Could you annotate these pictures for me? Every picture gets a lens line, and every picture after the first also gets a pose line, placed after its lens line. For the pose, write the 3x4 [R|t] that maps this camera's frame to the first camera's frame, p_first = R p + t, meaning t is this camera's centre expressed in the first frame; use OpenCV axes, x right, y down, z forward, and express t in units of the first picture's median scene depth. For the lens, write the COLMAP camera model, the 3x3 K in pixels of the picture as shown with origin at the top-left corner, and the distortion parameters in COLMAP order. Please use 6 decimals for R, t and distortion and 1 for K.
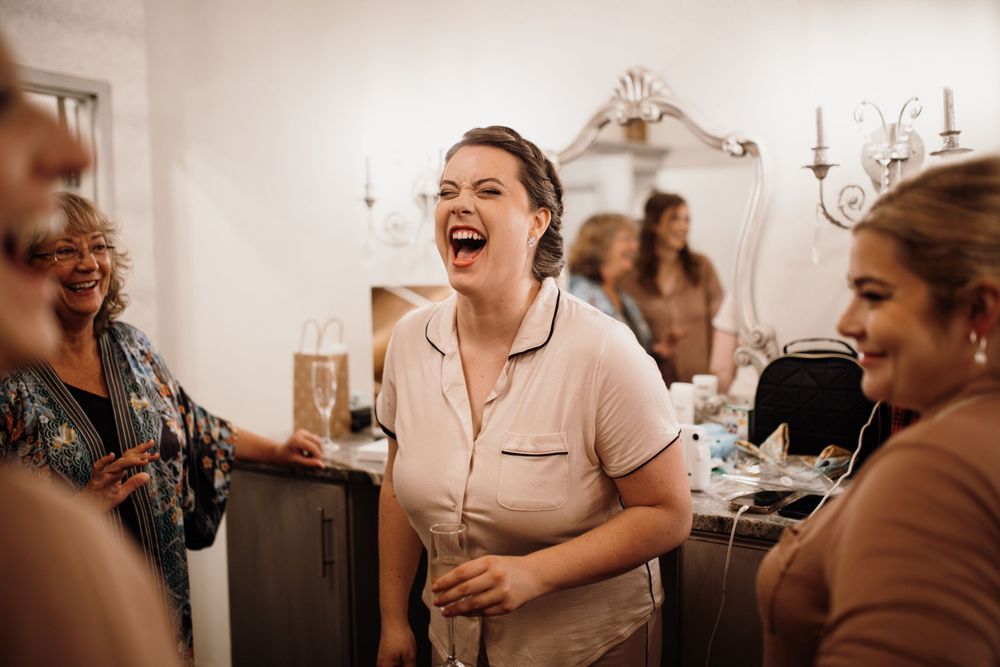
lens RADIAL K [[919.8, 0, 500.0], [0, 919.8, 333.5], [0, 0, 1]] dist [-0.065383, -0.005430]
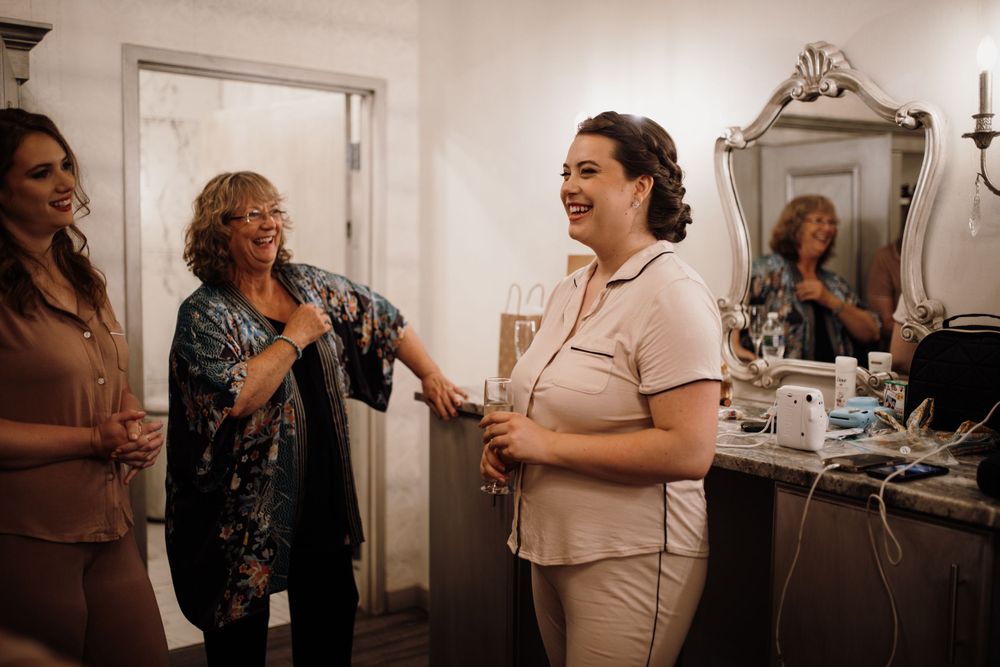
lens RADIAL K [[957.4, 0, 500.0], [0, 957.4, 333.5], [0, 0, 1]] dist [-0.068369, 0.102701]
pose [[0.927531, 0.044719, -0.371060, 0.239482], [-0.040842, 0.998998, 0.018305, 0.027581], [0.371507, -0.001824, 0.928428, -0.115757]]
